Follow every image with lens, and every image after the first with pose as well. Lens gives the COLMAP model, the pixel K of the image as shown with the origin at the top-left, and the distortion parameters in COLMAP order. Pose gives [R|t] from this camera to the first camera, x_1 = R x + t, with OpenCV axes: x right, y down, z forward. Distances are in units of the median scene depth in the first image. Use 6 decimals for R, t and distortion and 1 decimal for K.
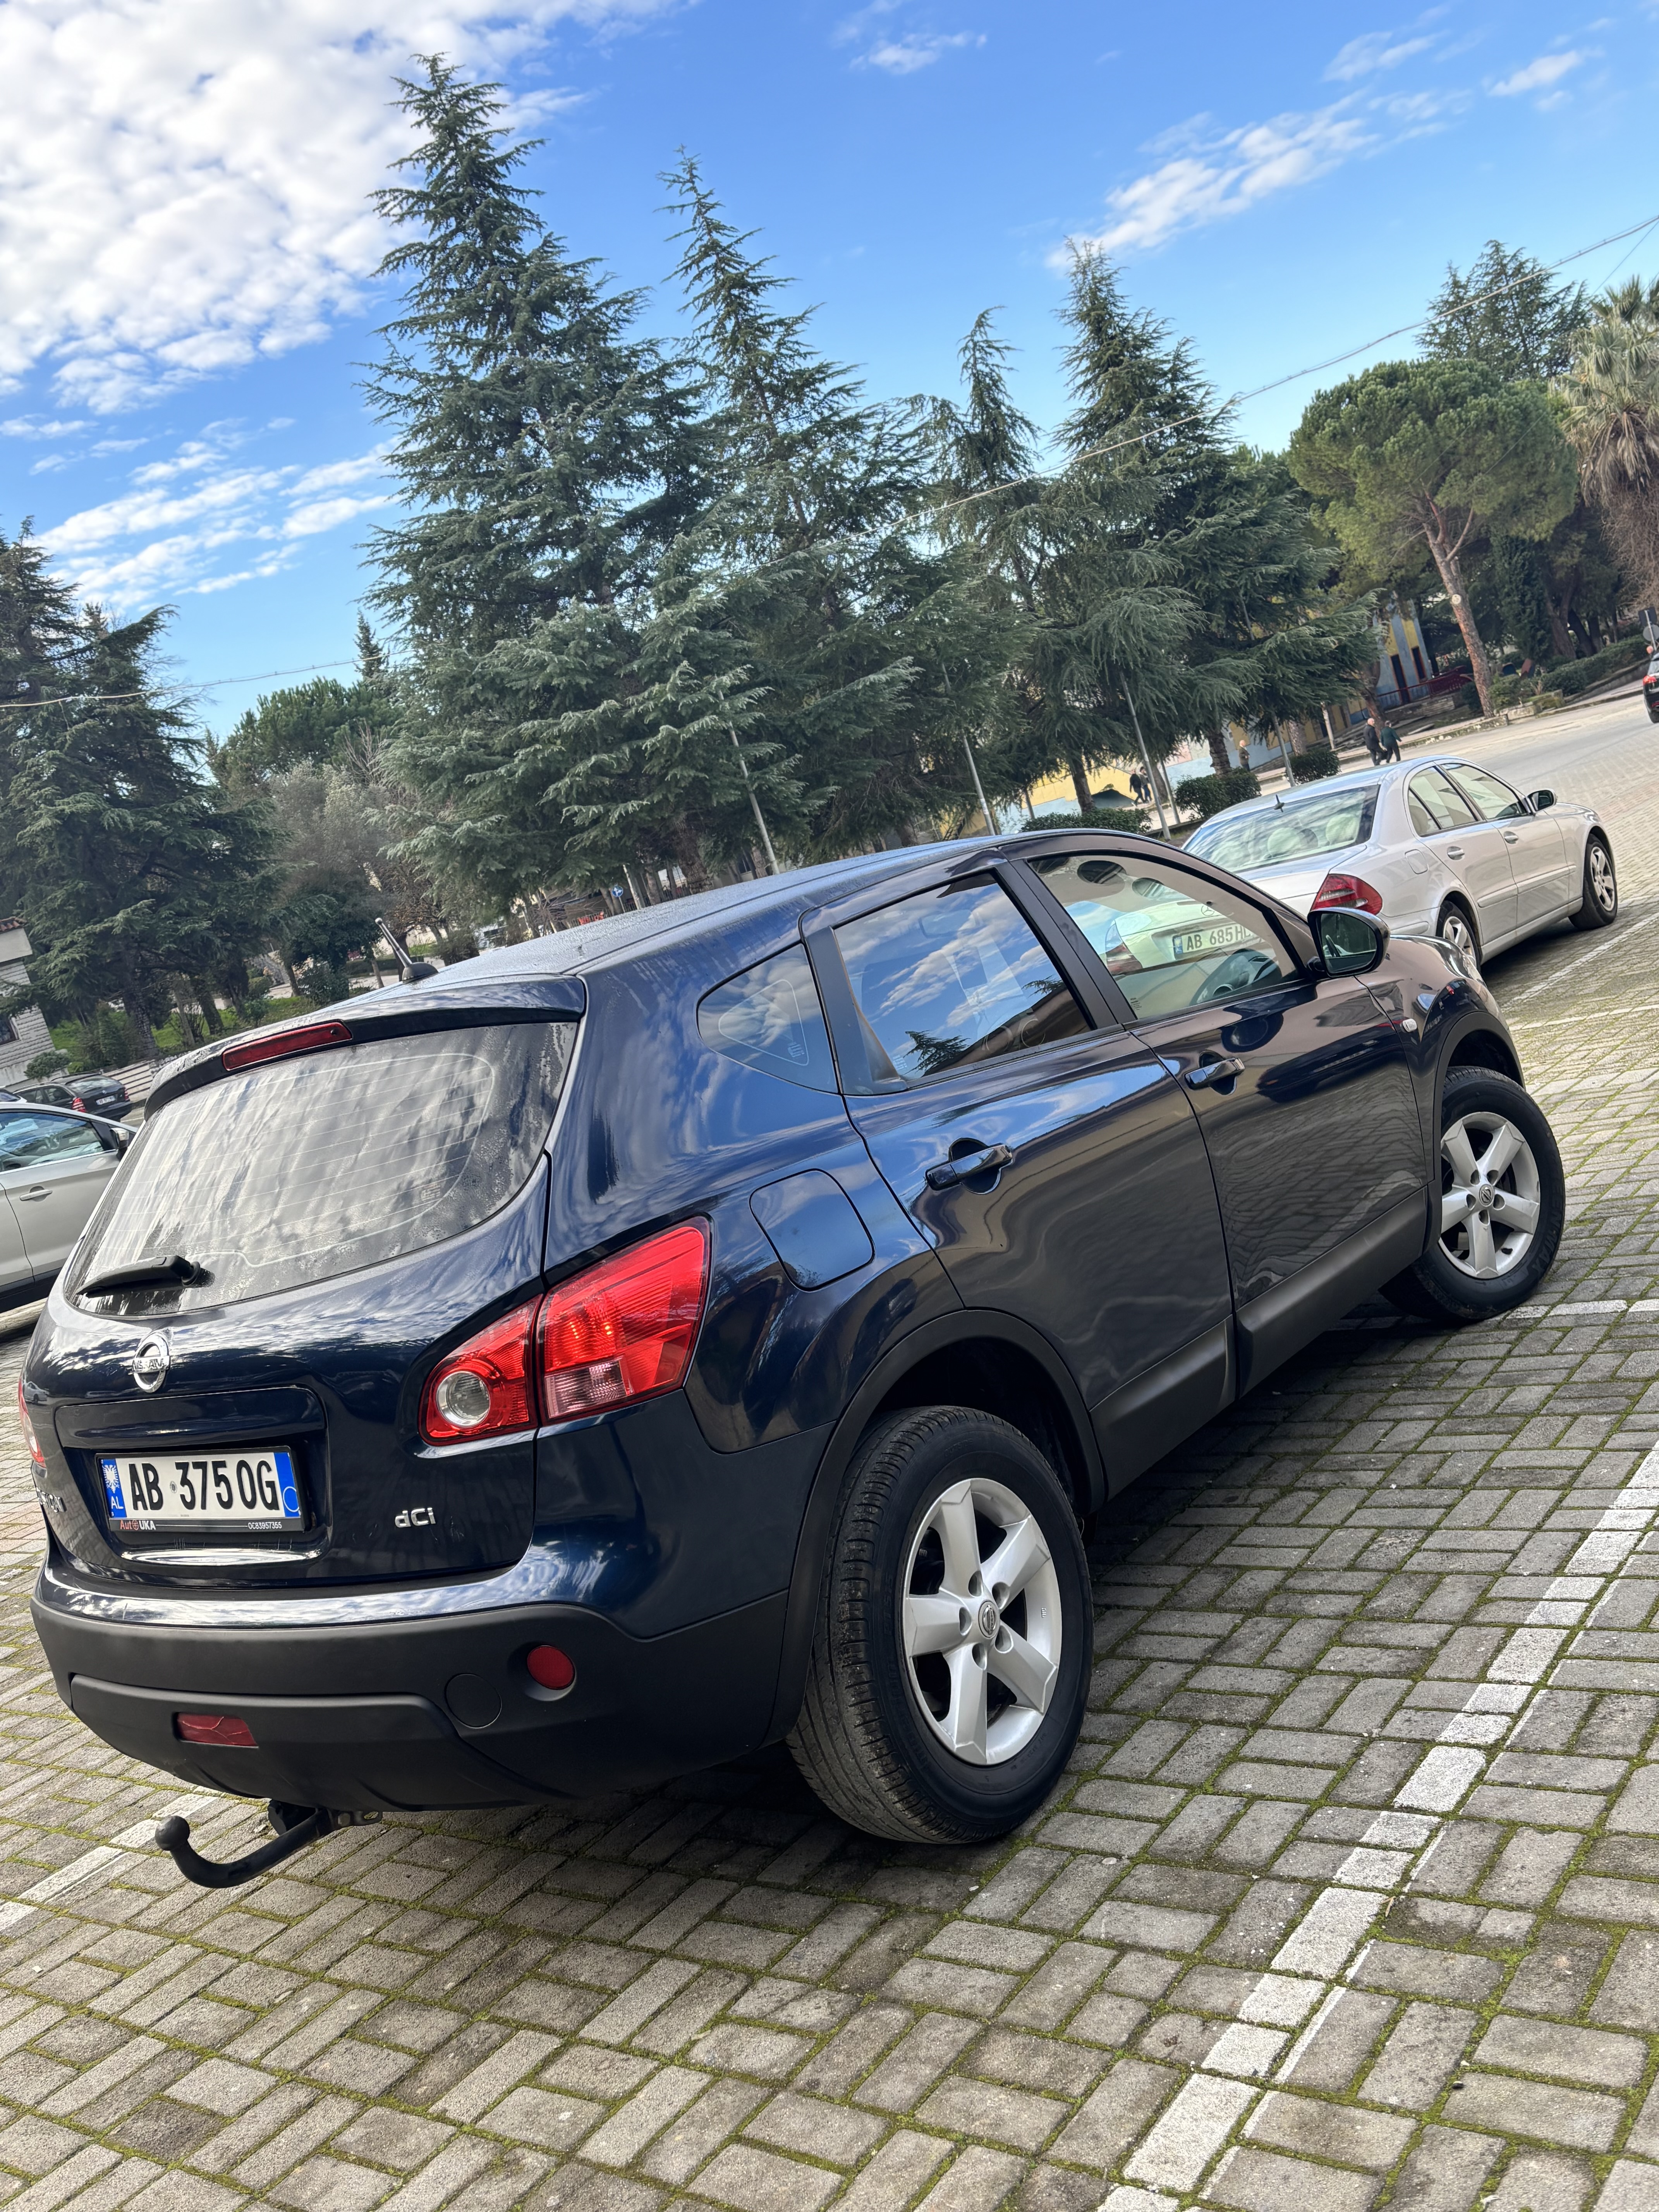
lens RADIAL K [[1937.4, 0, 826.1], [0, 1937.4, 1111.3], [0, 0, 1]] dist [0.048950, -0.043670]
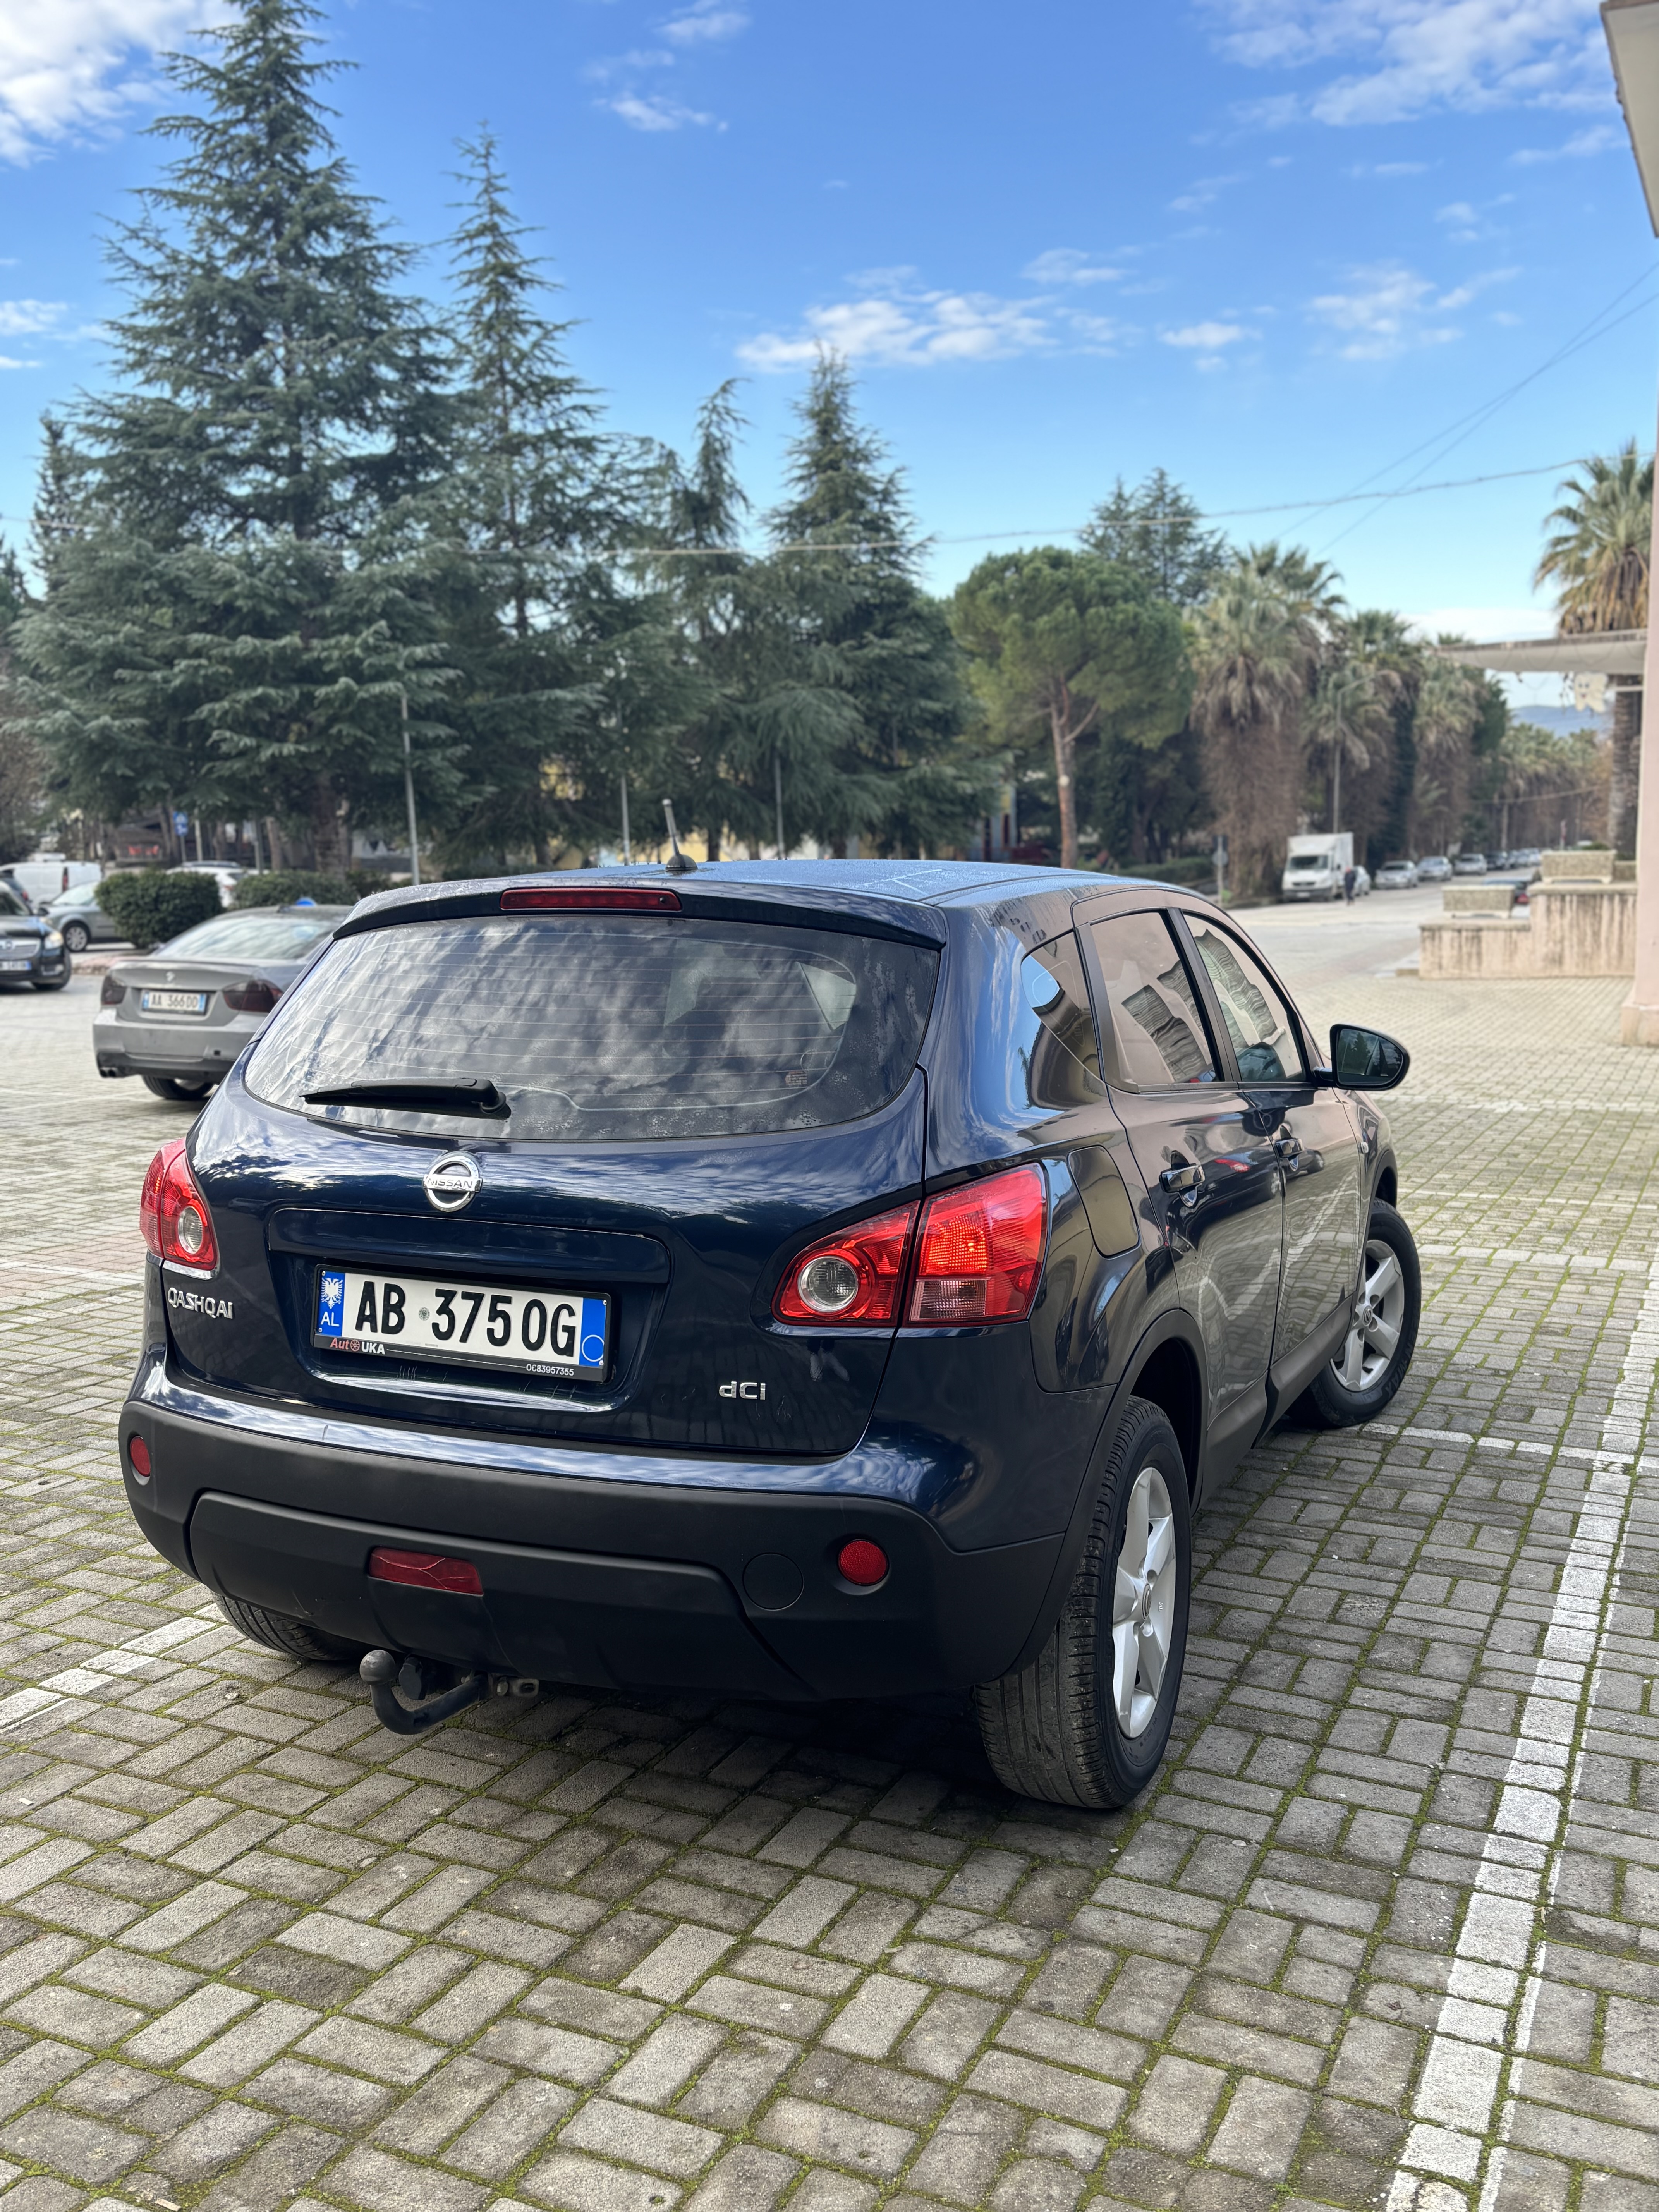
lens RADIAL K [[1937.4, 0, 825.3], [0, 1937.4, 1106.8], [0, 0, 1]] dist [0.048950, -0.043670]
pose [[0.944297, 0.233445, 0.231962, -0.353263], [-0.226538, 0.972370, -0.056371, 0.092106], [-0.238713, 0.000683, 0.971090, 0.020791]]
